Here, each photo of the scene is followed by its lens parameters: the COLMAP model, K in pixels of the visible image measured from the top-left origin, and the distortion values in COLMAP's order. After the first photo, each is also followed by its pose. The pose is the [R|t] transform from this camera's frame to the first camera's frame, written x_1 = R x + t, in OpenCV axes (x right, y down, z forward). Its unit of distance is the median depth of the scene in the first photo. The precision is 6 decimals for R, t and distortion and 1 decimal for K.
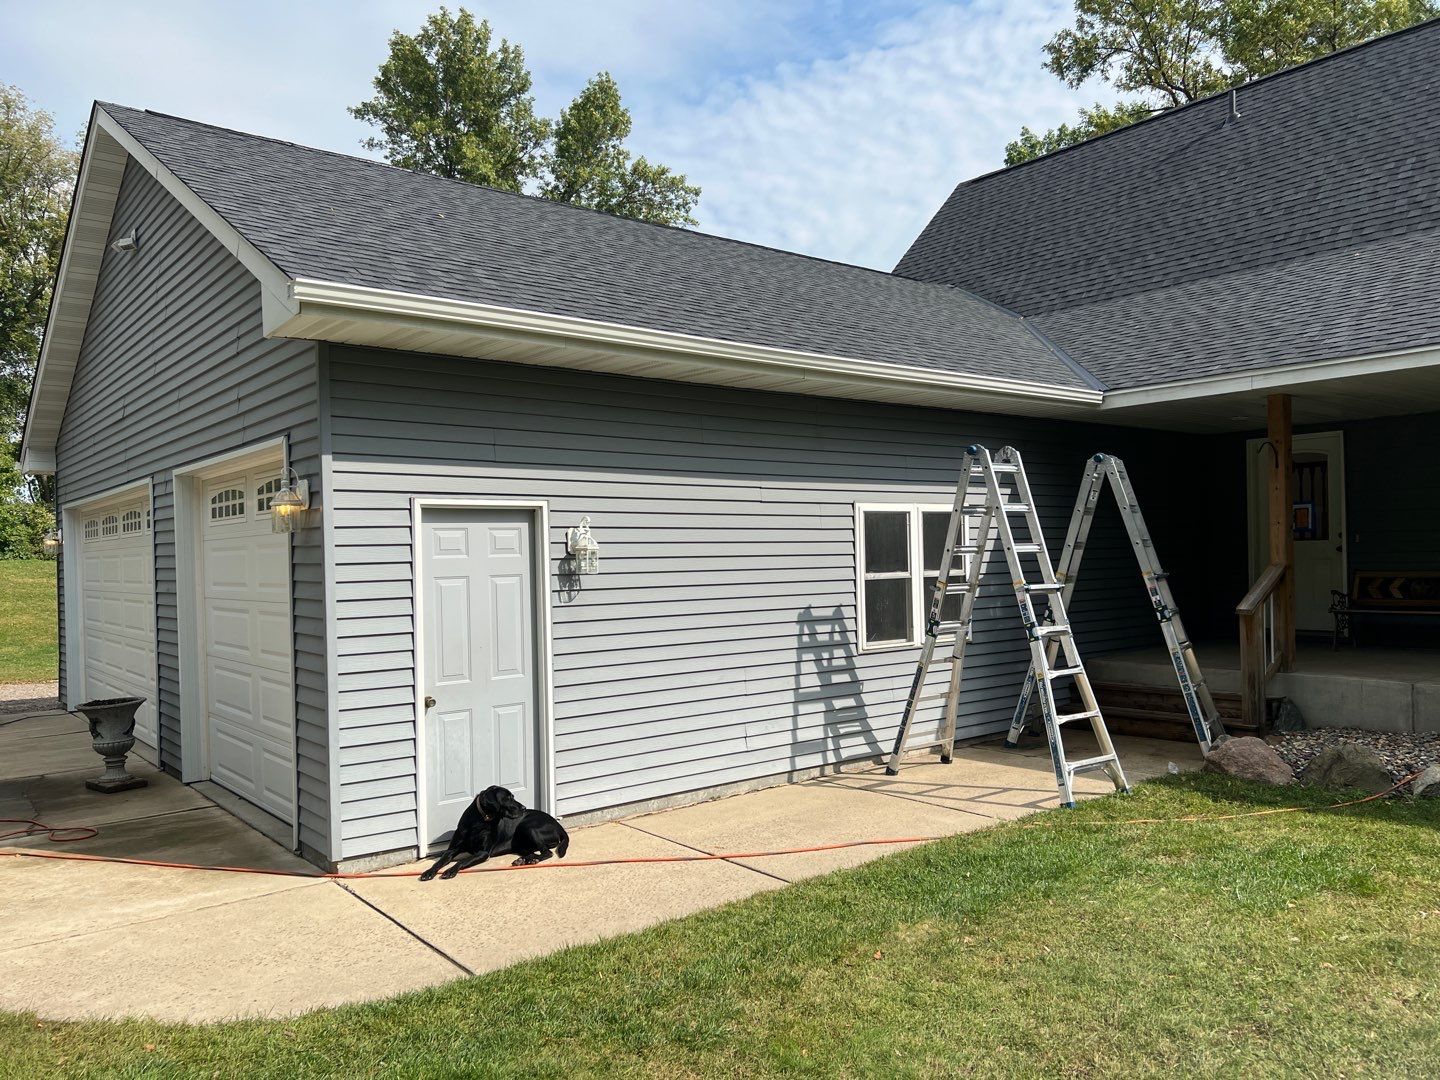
lens RADIAL K [[1063.9, 0, 707.5], [0, 1063.9, 539.3], [0, 0, 1]] dist [0.038972, -0.037972]
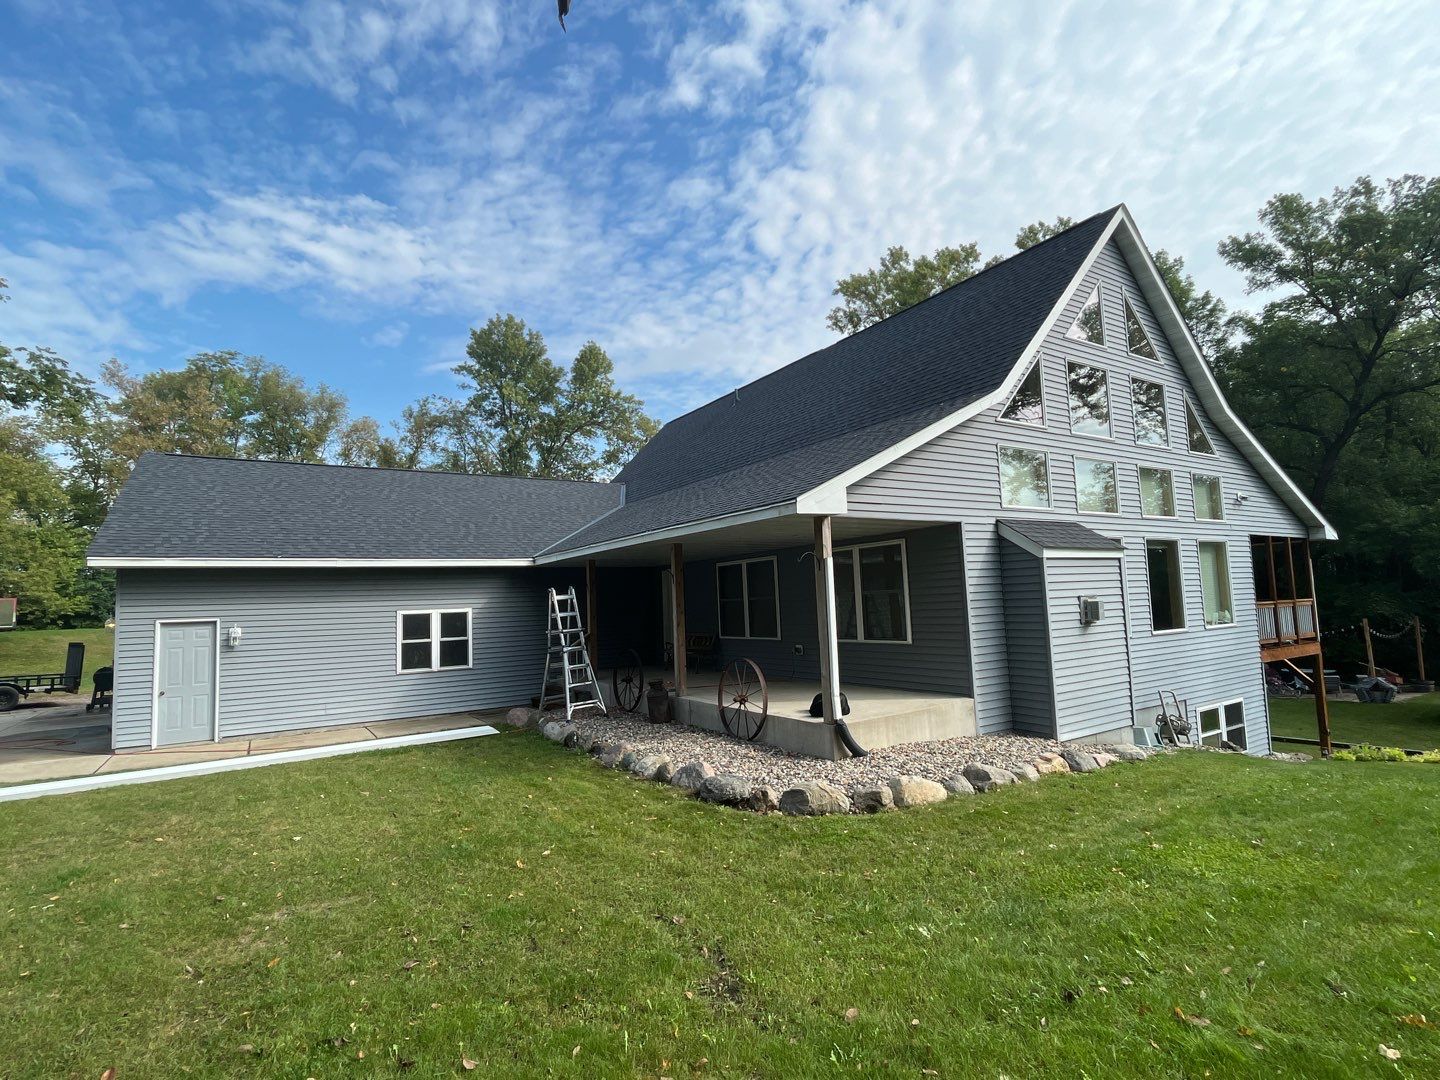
lens RADIAL K [[708.4, 0, 730.7], [0, 708.4, 543.9], [0, 0, 1]] dist [-0.002515, 0.002544]
pose [[0.994169, -0.024649, -0.104977, 0.705314], [0.017632, 0.997580, -0.067259, -0.042871], [0.106381, 0.065016, 0.992198, -0.346988]]
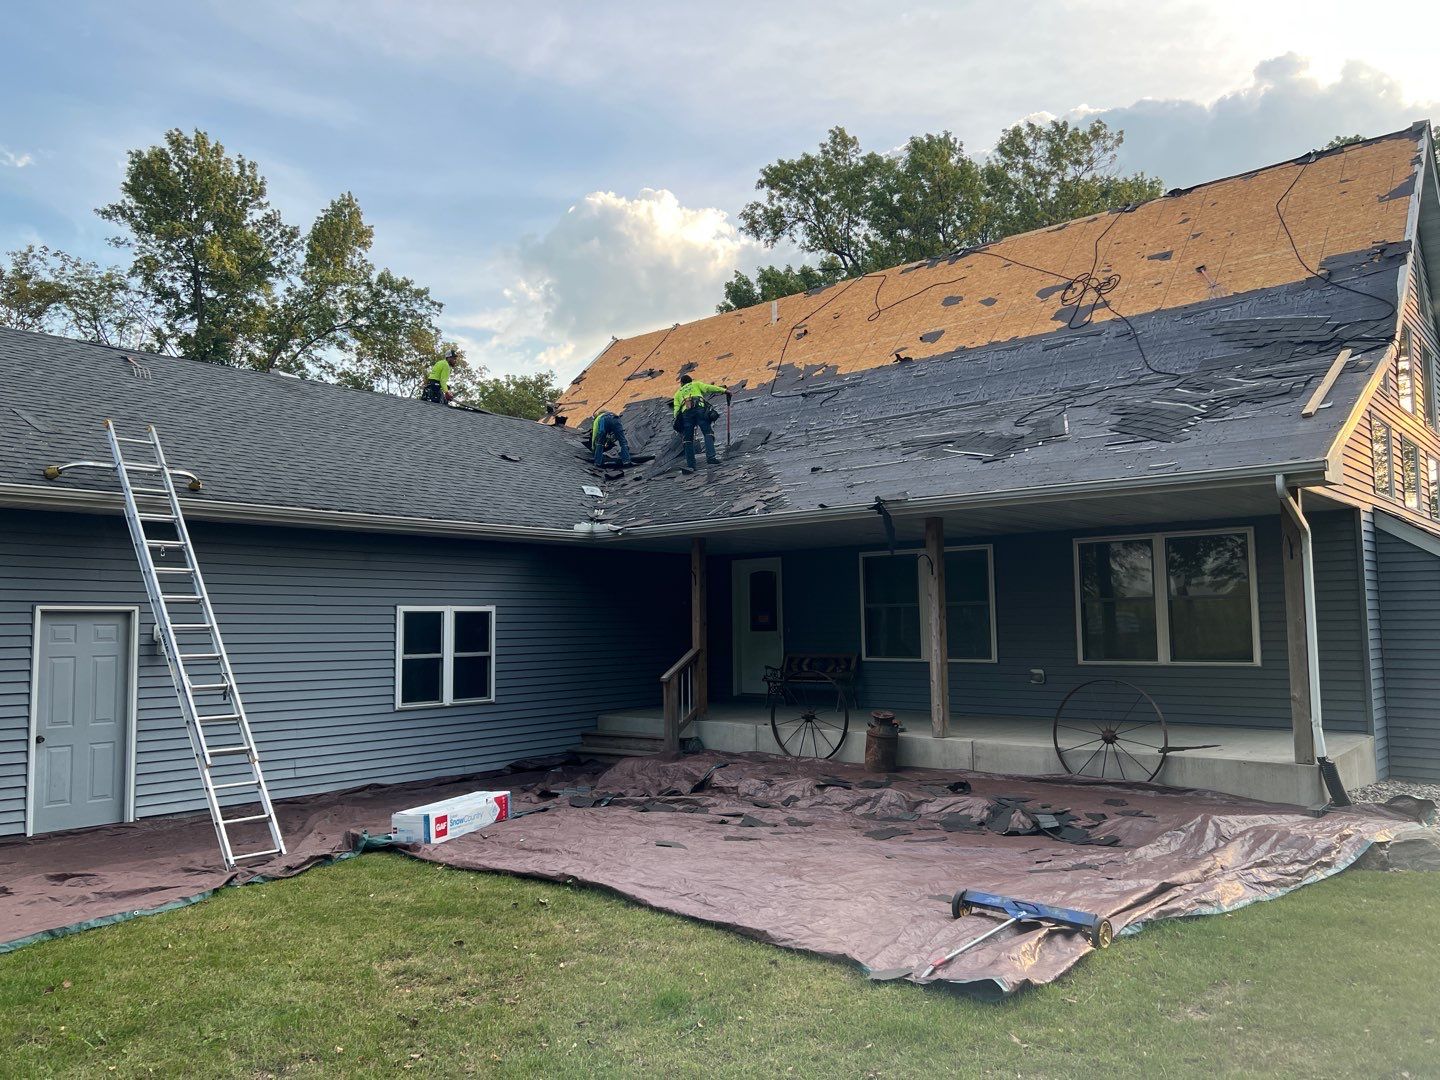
lens RADIAL K [[1063.9, 0, 714.6], [0, 1063.9, 535.4], [0, 0, 1]] dist [0.038972, -0.037972]
pose [[0.981650, 0.026354, 0.188861, 0.190390], [-0.012466, 0.997154, -0.074347, -0.017586], [-0.190283, 0.070629, 0.979185, -0.345559]]
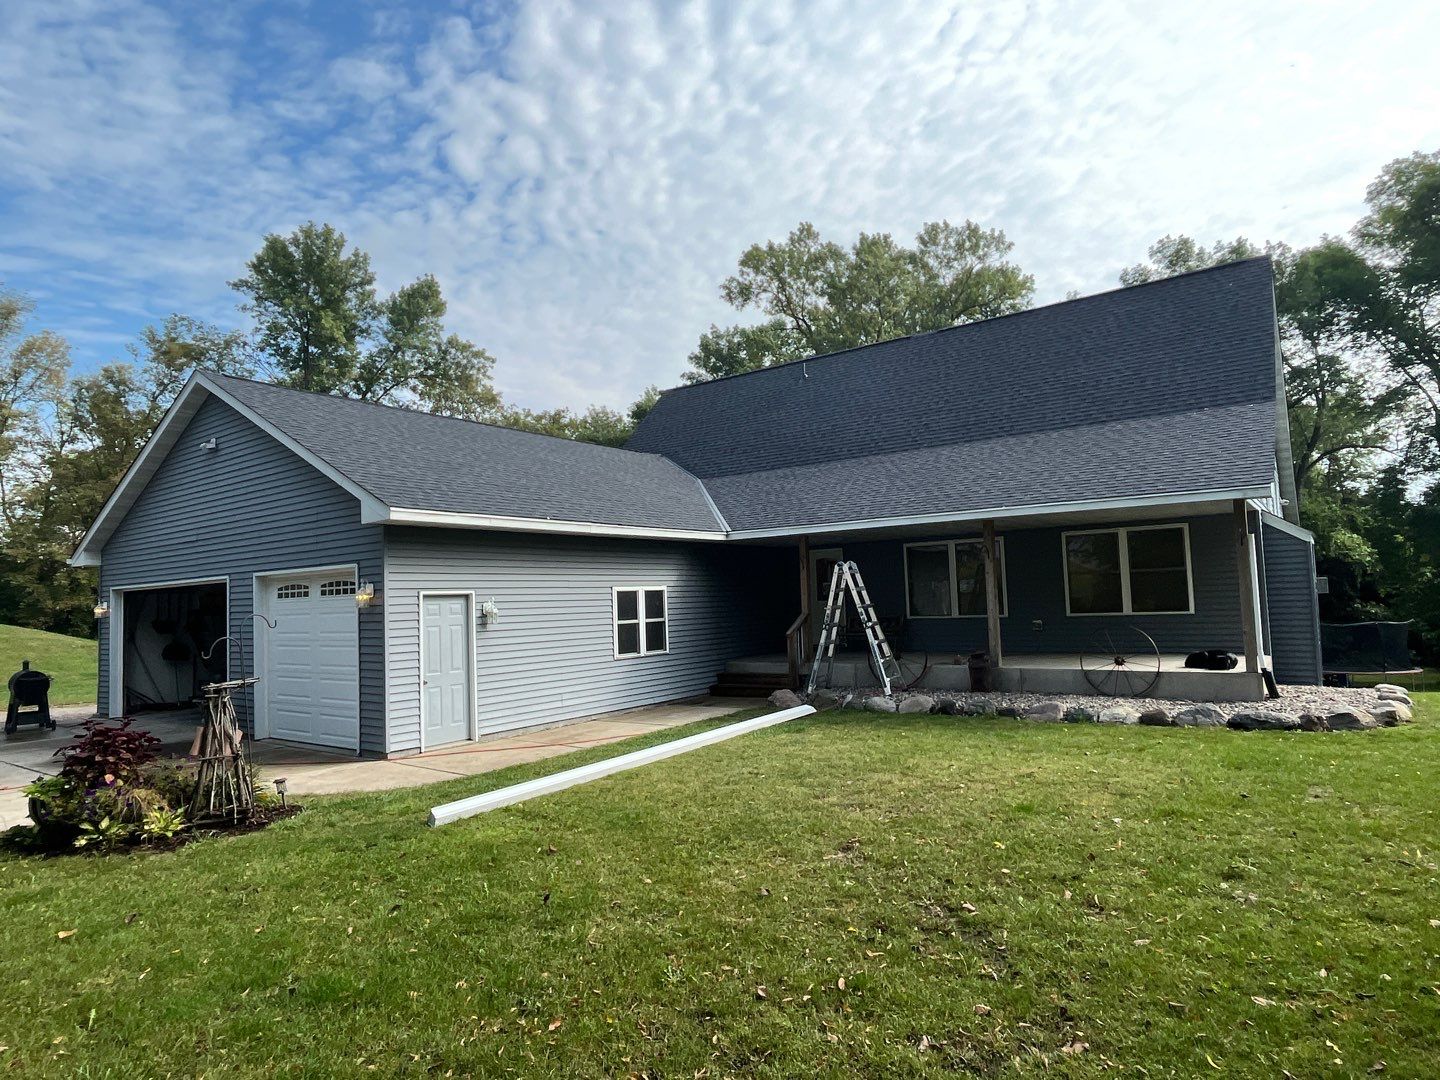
lens RADIAL K [[838.5, 0, 698.3], [0, 838.5, 559.8], [0, 0, 1]] dist [0.006002, -0.001553]
pose [[0.967465, -0.000179, 0.253005, -0.076354], [0.010353, 0.999190, -0.038883, -0.014761], [-0.252793, 0.040238, 0.966683, -0.423181]]
